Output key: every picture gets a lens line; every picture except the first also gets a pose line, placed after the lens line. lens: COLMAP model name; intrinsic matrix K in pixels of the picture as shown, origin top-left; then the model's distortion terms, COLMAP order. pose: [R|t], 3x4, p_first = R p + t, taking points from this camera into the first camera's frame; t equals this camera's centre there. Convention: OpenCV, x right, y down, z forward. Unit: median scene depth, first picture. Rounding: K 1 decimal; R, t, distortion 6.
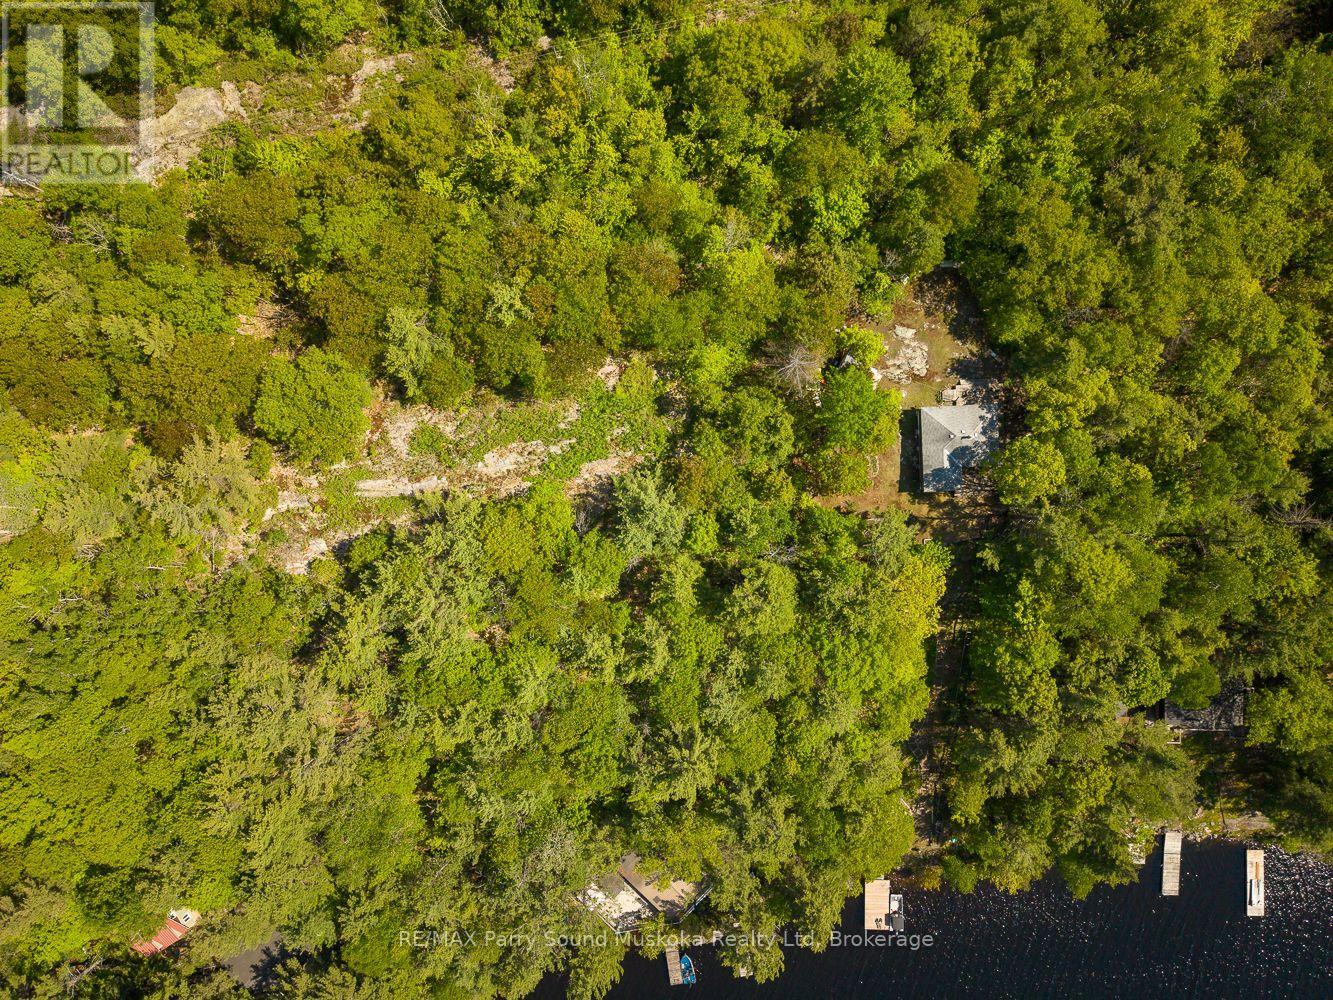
lens RADIAL K [[894.1, 0, 662.8], [0, 894.1, 486.2], [0, 0, 1]] dist [0.041206, -0.025845]
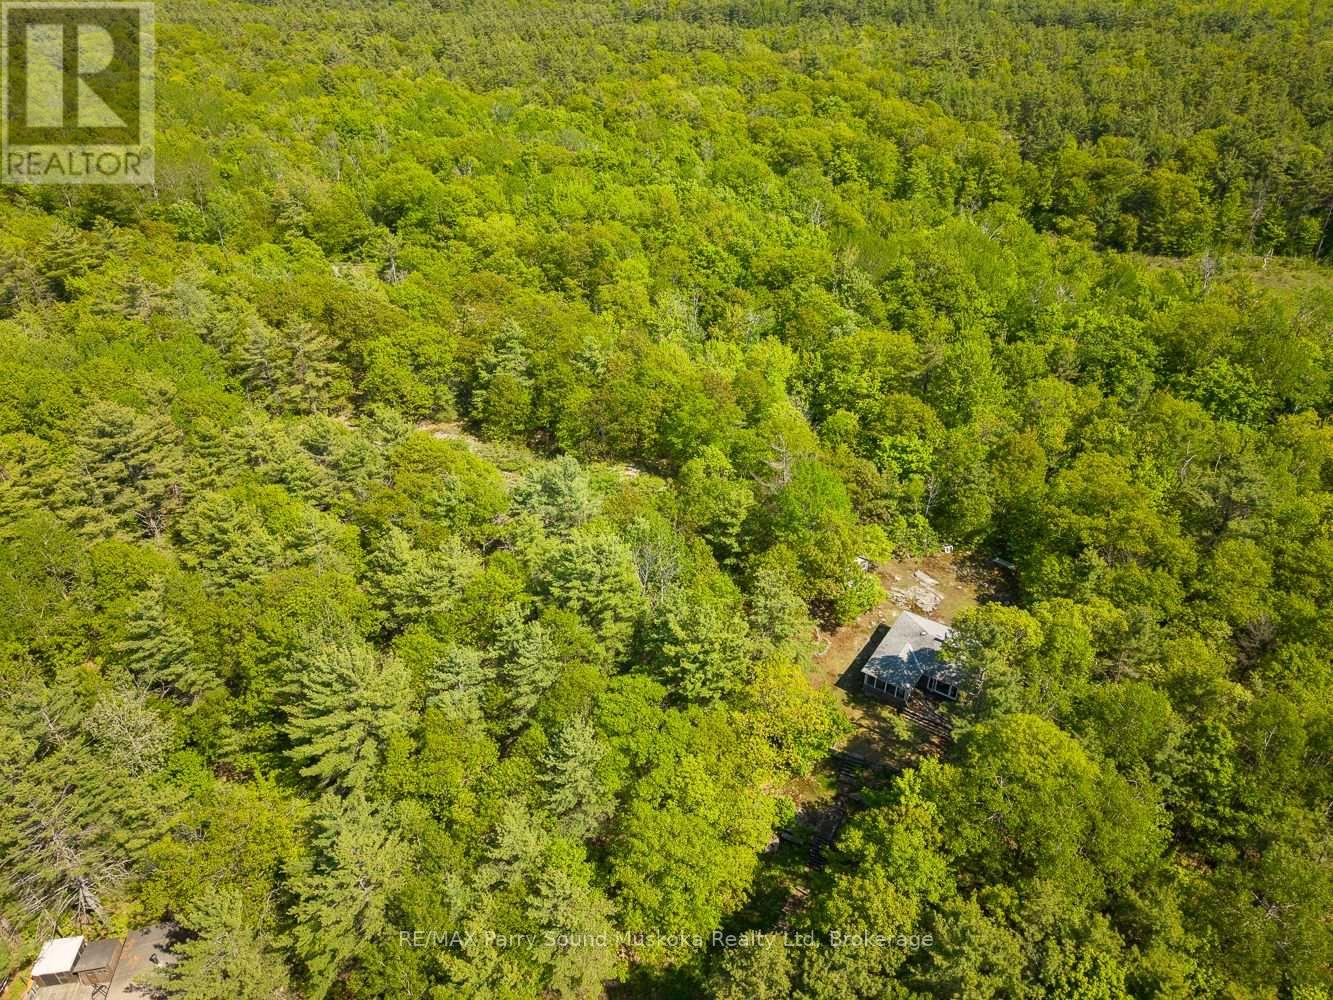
lens RADIAL K [[886.7, 0, 665.0], [0, 886.7, 494.5], [0, 0, 1]] dist [0.071201, -0.081213]
pose [[0.806315, 0.323485, -0.495191, 0.496464], [-0.591483, 0.438070, -0.676936, 0.558343], [-0.002051, 0.838721, 0.544558, 0.493582]]
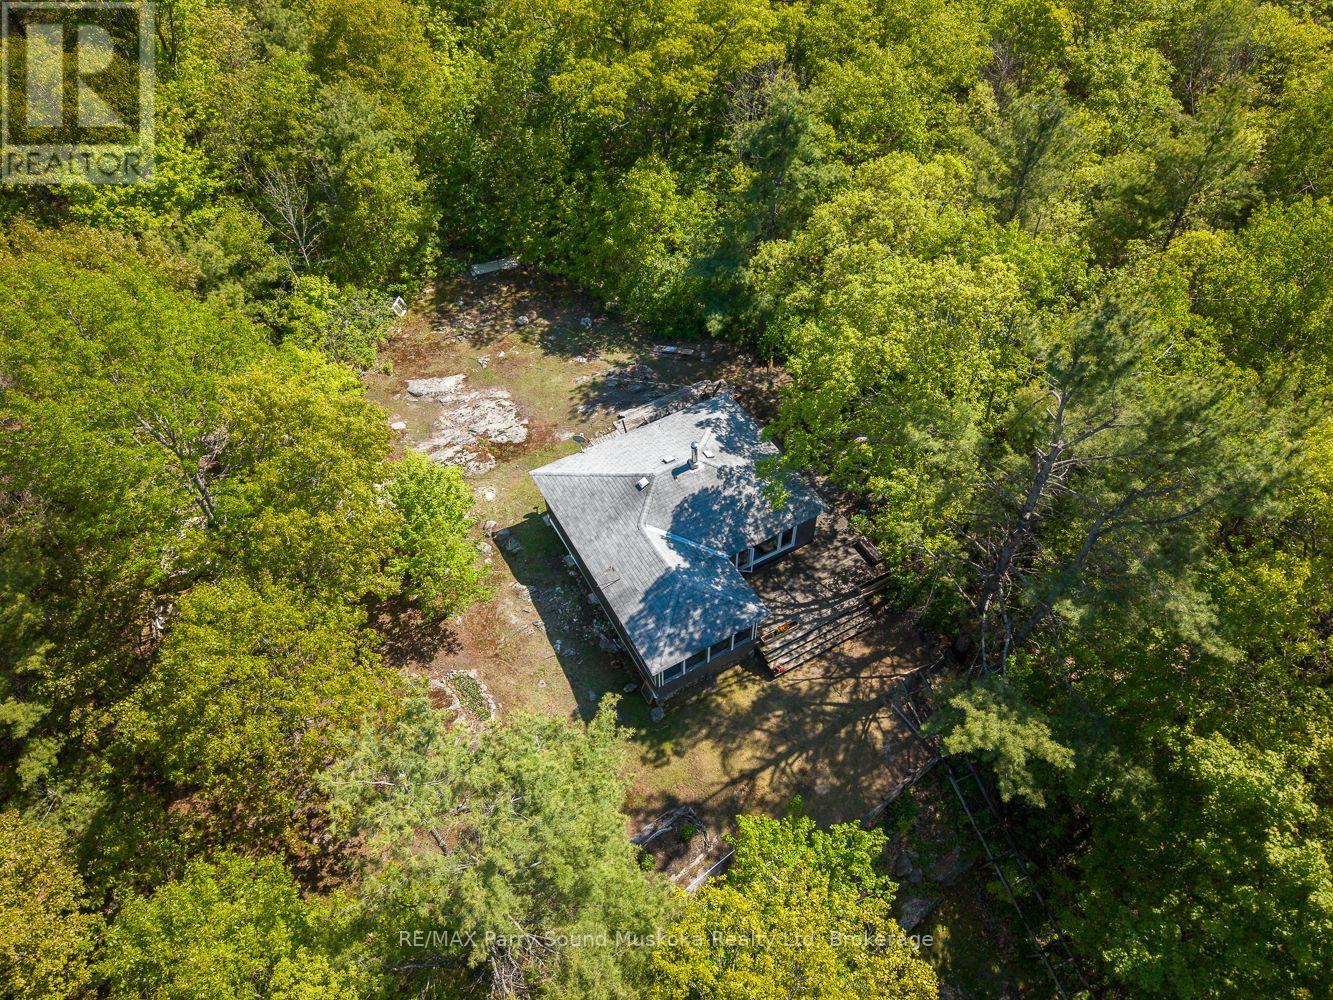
lens RADIAL K [[886.7, 0, 665.0], [0, 886.7, 494.5], [0, 0, 1]] dist [0.071201, -0.081213]
pose [[0.893208, -0.345013, 0.288350, 0.246154], [0.449576, 0.674080, -0.586087, 0.131477], [0.007837, 0.653132, 0.757203, 0.793945]]
